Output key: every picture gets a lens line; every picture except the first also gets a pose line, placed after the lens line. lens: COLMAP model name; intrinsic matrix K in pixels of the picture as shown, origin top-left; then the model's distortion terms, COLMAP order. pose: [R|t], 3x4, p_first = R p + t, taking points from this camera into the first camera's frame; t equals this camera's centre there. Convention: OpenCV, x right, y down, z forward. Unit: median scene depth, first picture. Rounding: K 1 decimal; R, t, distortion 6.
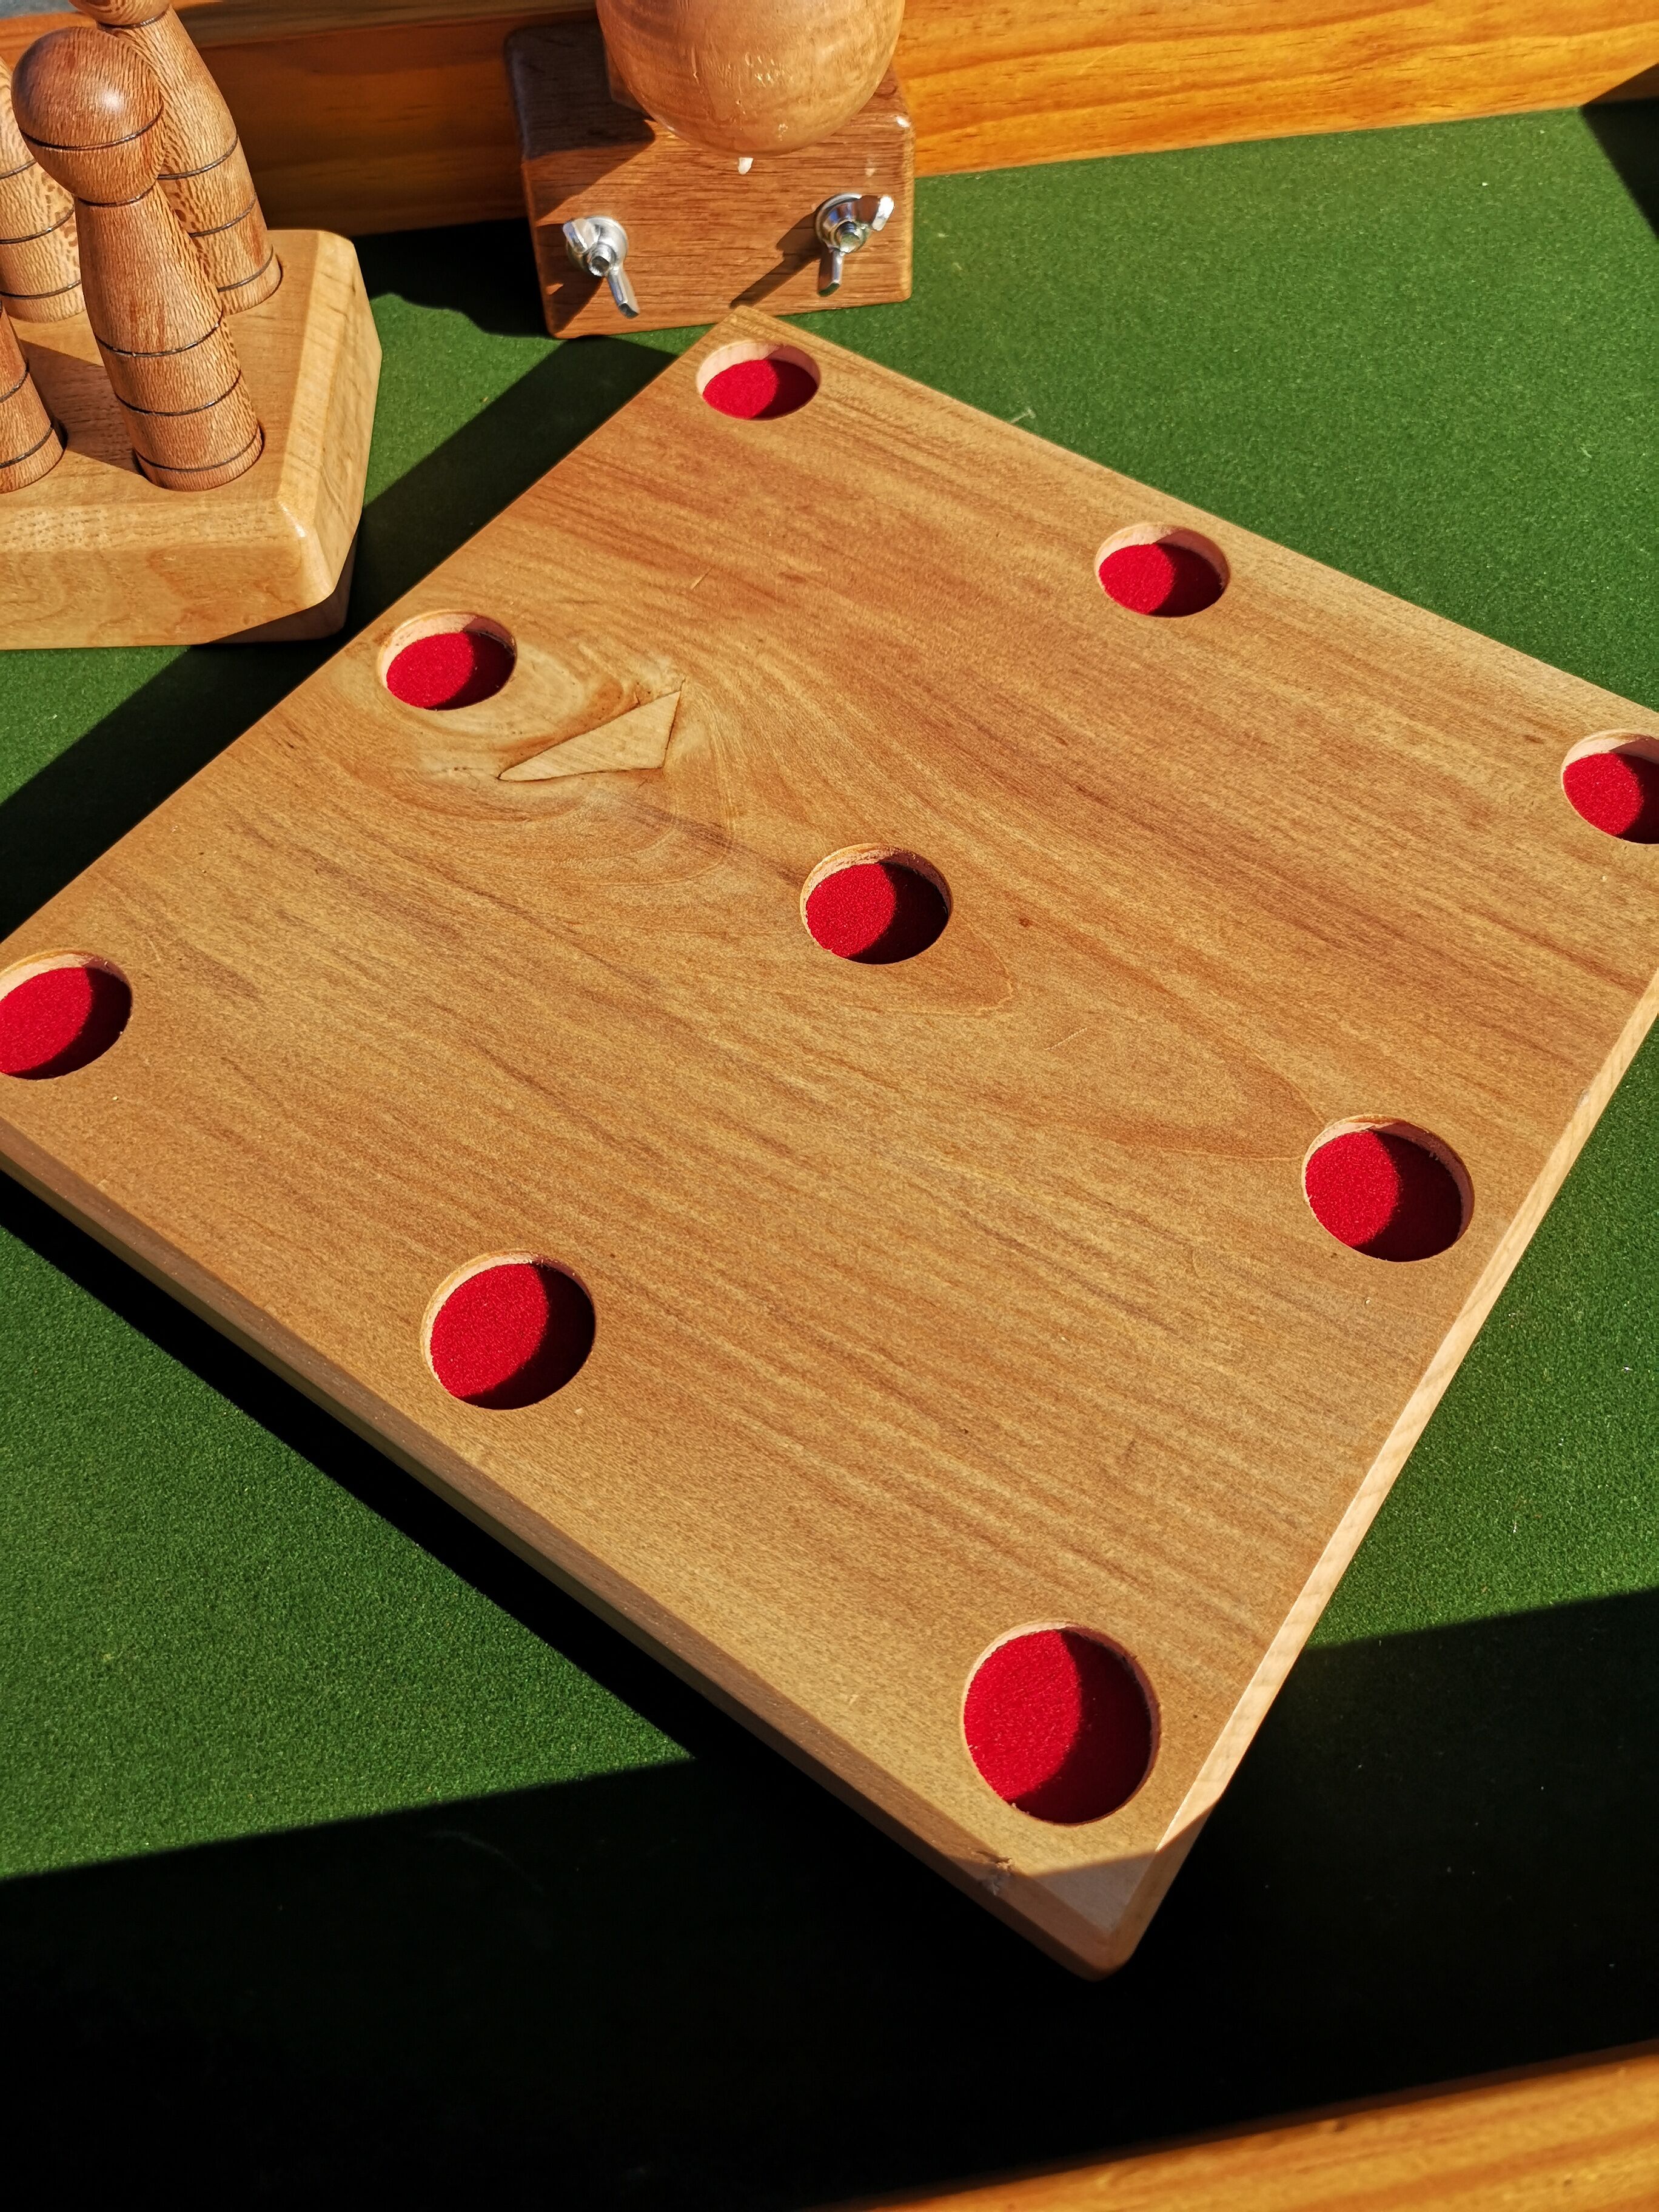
lens RADIAL K [[1740.4, 0, 845.4], [0, 1740.4, 1104.6], [0, 0, 1]] dist [0.009485, -0.024680]
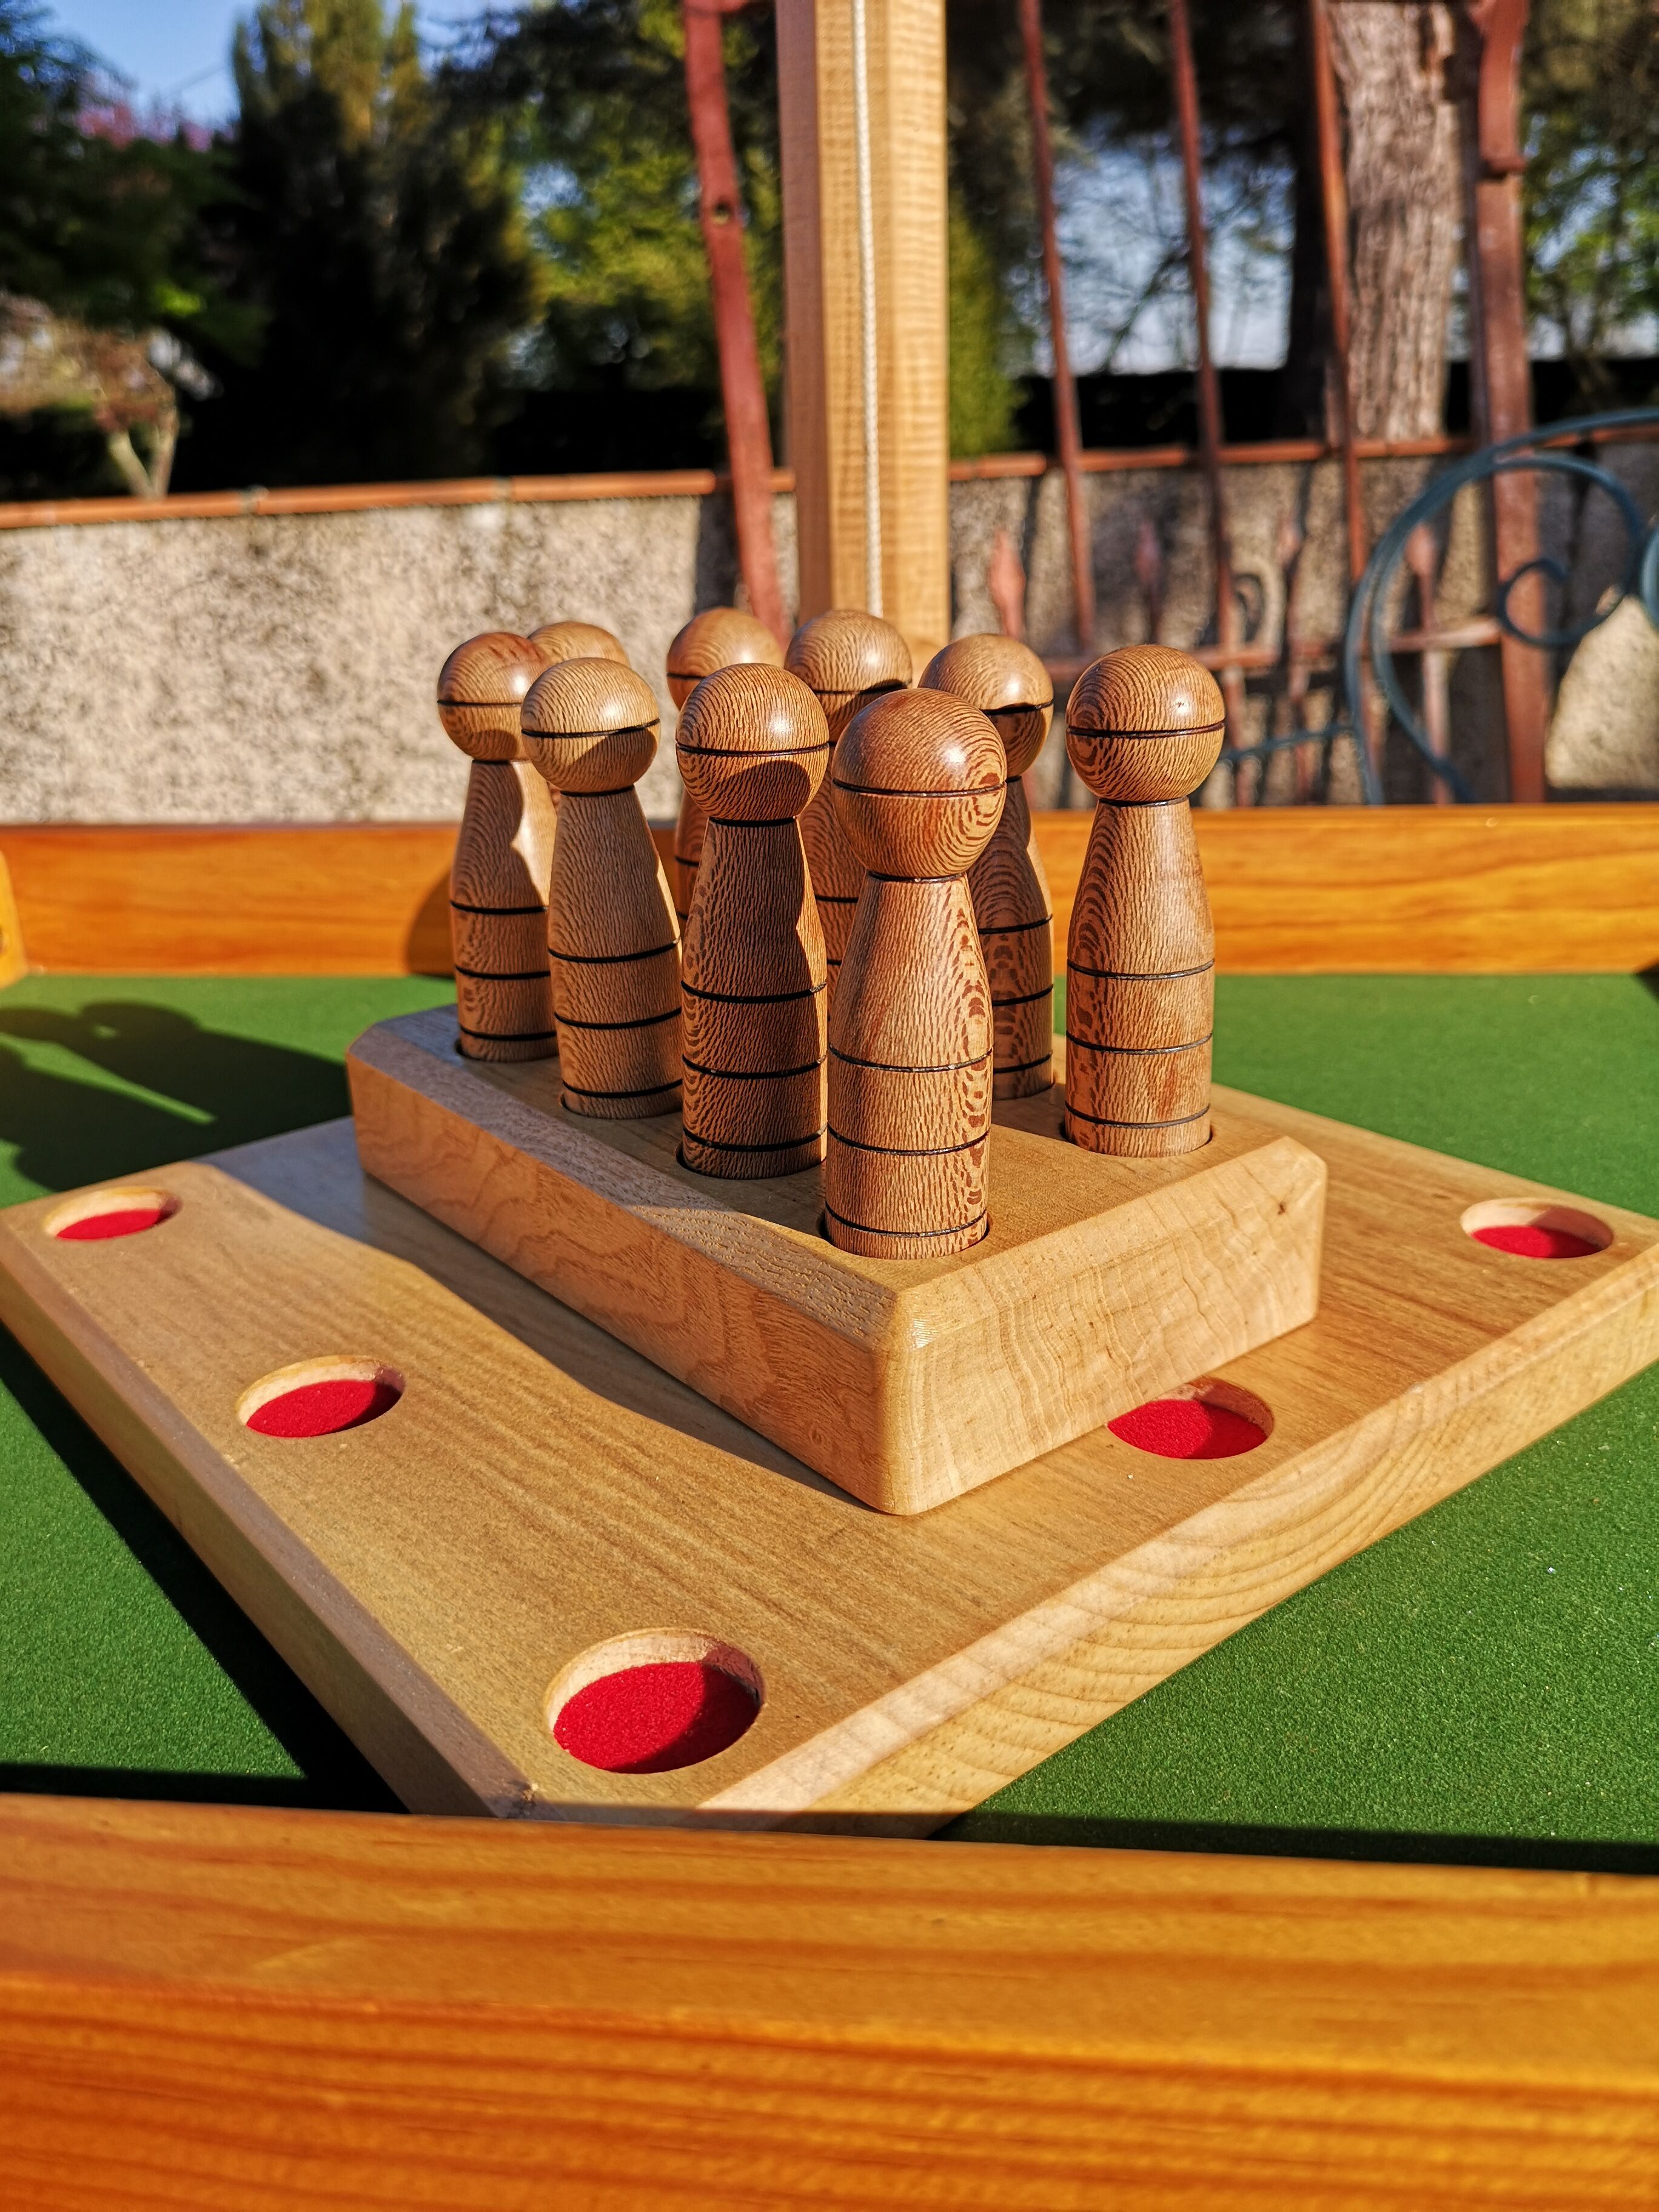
lens RADIAL K [[1740.4, 0, 834.2], [0, 1740.4, 1110.2], [0, 0, 1]] dist [0.009485, -0.024680]
pose [[0.963488, 0.073829, -0.257370, 0.385719], [-0.216986, 0.778458, -0.588999, 0.571855], [0.156867, 0.623339, 0.766055, 0.118656]]
